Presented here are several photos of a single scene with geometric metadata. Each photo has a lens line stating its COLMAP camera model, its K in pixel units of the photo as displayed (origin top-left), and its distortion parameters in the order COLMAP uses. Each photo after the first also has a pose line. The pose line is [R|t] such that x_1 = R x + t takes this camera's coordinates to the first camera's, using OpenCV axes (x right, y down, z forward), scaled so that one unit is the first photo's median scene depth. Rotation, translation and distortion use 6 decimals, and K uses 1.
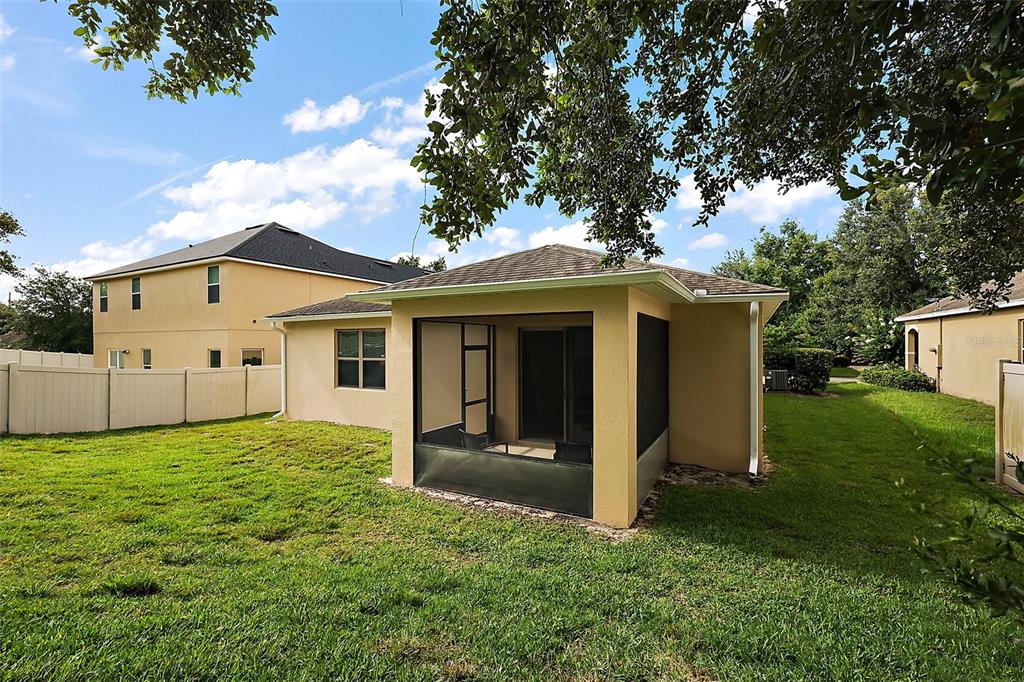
lens RADIAL K [[455.0, 0, 507.2], [0, 455.0, 342.9], [0, 0, 1]] dist [0.007189, -0.000975]
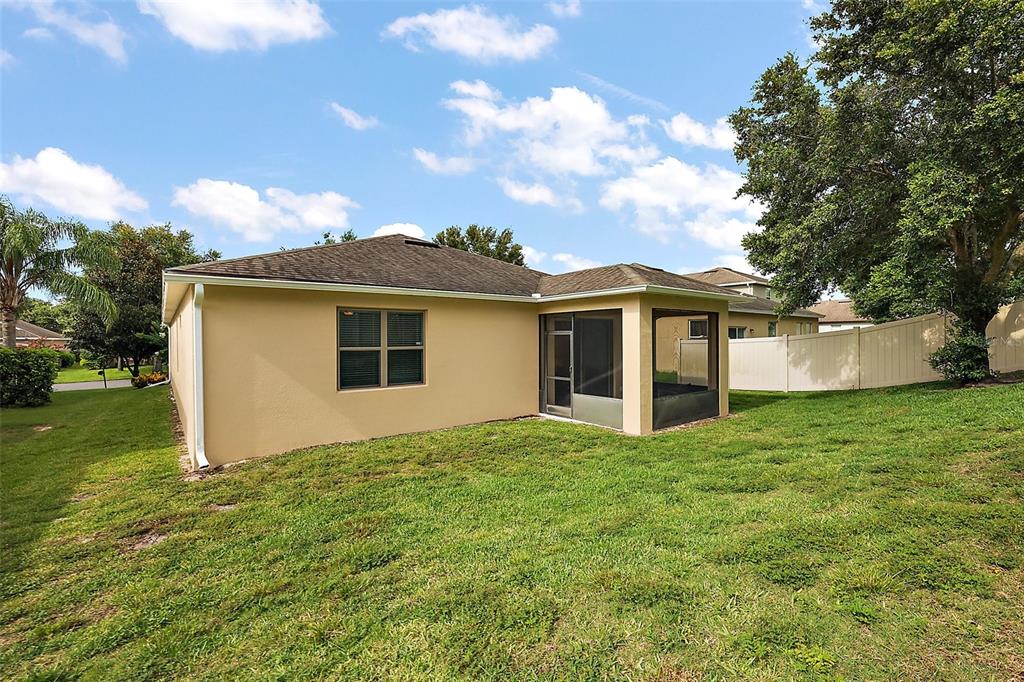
lens RADIAL K [[455.0, 0, 514.9], [0, 455.0, 341.4], [0, 0, 1]] dist [0.007189, -0.000975]
pose [[0.398091, -0.008537, 0.917306, -0.938923], [0.003857, 0.999963, 0.007632, 0.018600], [-0.917338, 0.000500, 0.398109, 0.492916]]
